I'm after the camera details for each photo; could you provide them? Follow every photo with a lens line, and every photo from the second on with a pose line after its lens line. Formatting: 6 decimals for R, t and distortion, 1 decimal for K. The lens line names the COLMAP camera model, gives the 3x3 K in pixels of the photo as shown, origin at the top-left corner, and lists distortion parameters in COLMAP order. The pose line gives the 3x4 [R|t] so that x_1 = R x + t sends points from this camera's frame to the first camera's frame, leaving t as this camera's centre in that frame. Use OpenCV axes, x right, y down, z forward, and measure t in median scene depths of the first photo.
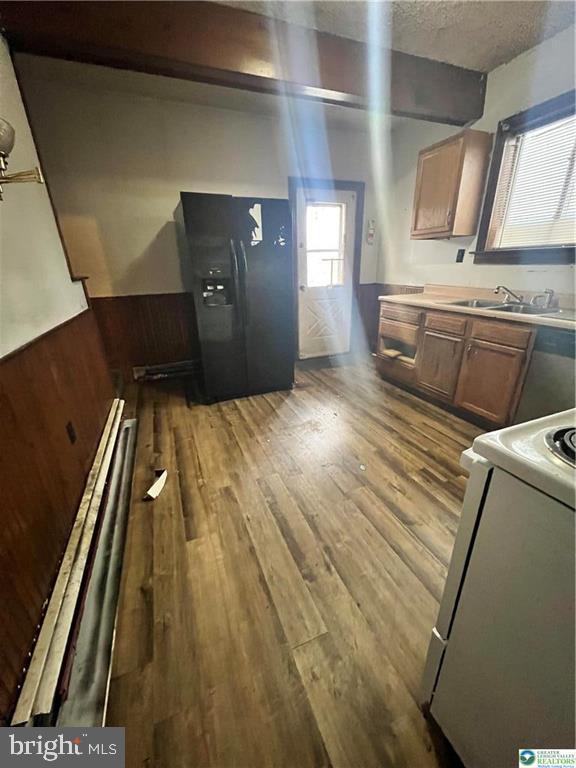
lens RADIAL K [[307.1, 0, 285.8], [0, 307.1, 385.0], [0, 0, 1]] dist [0.000194, 0.000432]
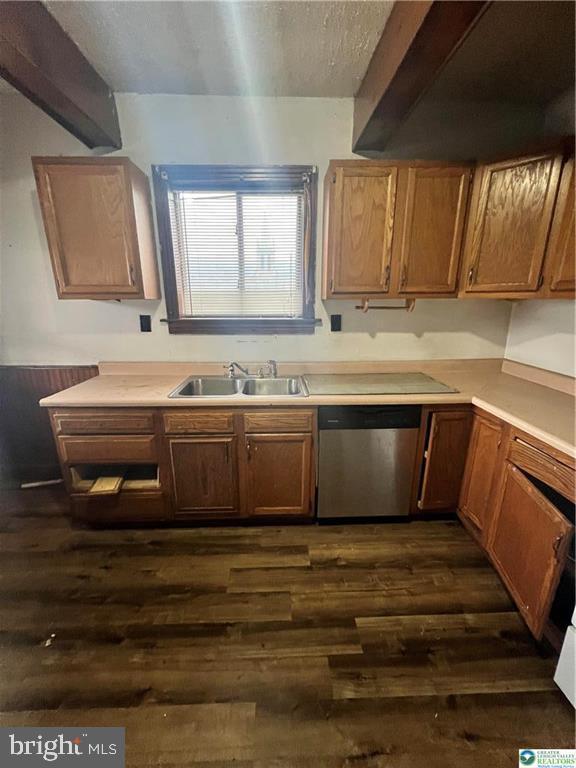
lens RADIAL K [[307.1, 0, 286.5], [0, 307.1, 384.1], [0, 0, 1]] dist [0.000194, 0.000432]
pose [[0.343489, -0.226253, 0.911496, -0.033483], [0.337304, 0.935510, 0.105104, -0.301536], [-0.876494, 0.271349, 0.397653, 0.544626]]
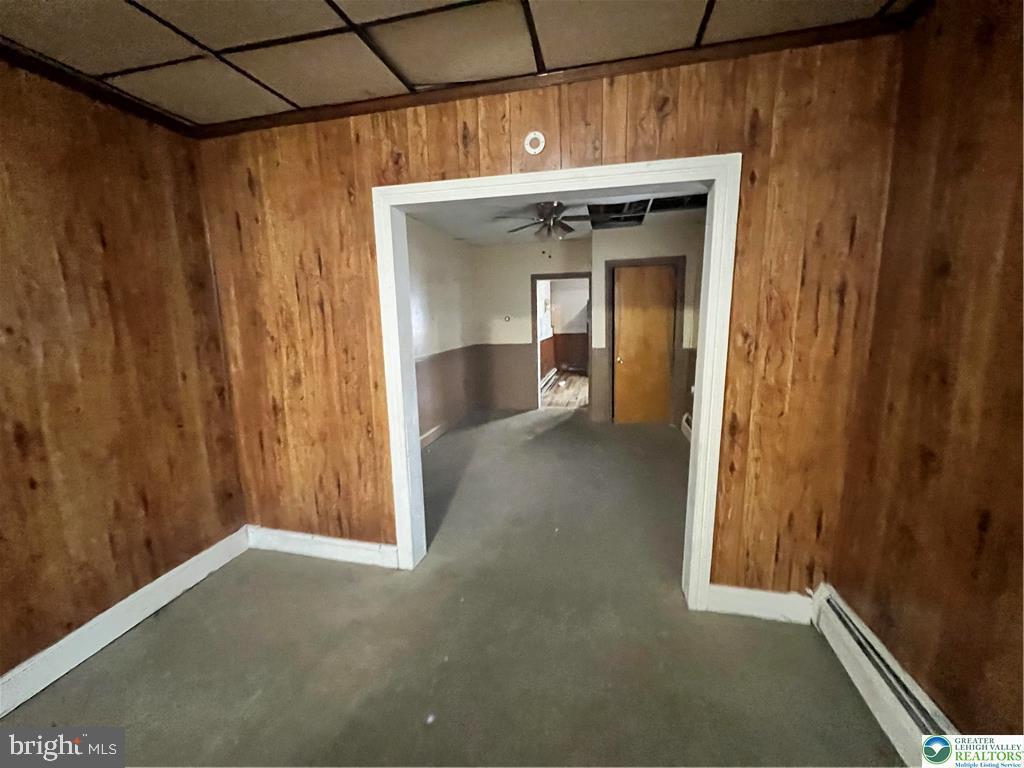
lens RADIAL K [[409.4, 0, 511.8], [0, 409.4, 378.0], [0, 0, 1]] dist [0.000194, 0.000432]
pose [[0.818390, 0.103843, -0.565203, 1.320783], [-0.209563, 0.969737, -0.125271, 0.726026], [0.535090, 0.220966, 0.815385, -2.365071]]
